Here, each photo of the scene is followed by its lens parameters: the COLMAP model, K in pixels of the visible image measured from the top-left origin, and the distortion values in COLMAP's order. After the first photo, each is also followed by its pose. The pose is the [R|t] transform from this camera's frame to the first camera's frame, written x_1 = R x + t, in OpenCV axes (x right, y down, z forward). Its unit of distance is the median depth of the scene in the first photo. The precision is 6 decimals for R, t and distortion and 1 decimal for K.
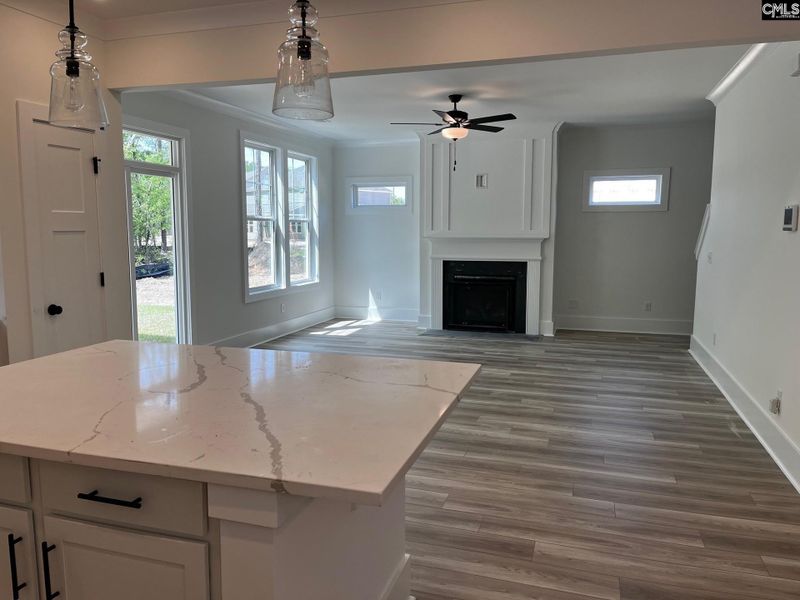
lens RADIAL K [[601.4, 0, 400.0], [0, 601.4, 300.0], [0, 0, 1]] dist [0.066781, -0.089494]
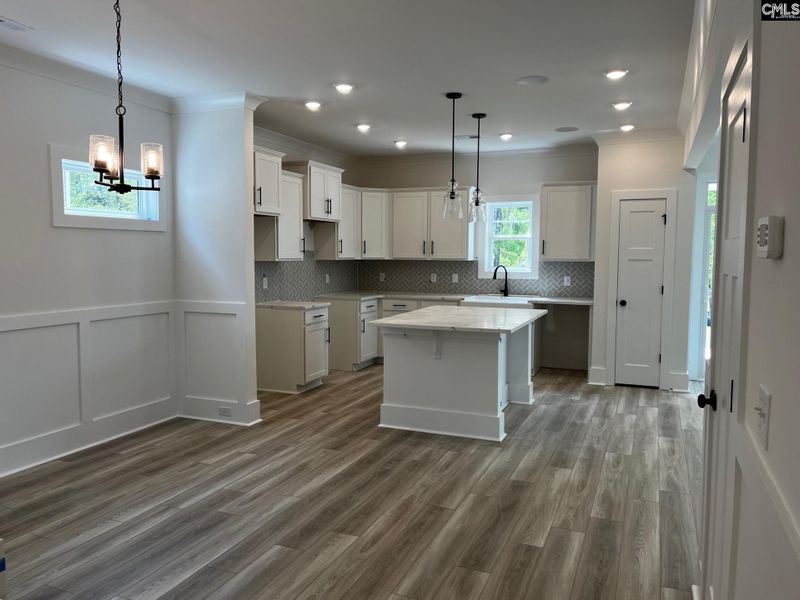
lens RADIAL K [[614.0, 0, 400.0], [0, 614.0, 300.0], [0, 0, 1]] dist [0.073038, -0.091964]
pose [[-0.085192, 0.076840, -0.993397, 1.261639], [-0.124724, 0.988357, 0.087146, -0.067495], [0.988527, 0.131324, -0.074617, 0.465045]]
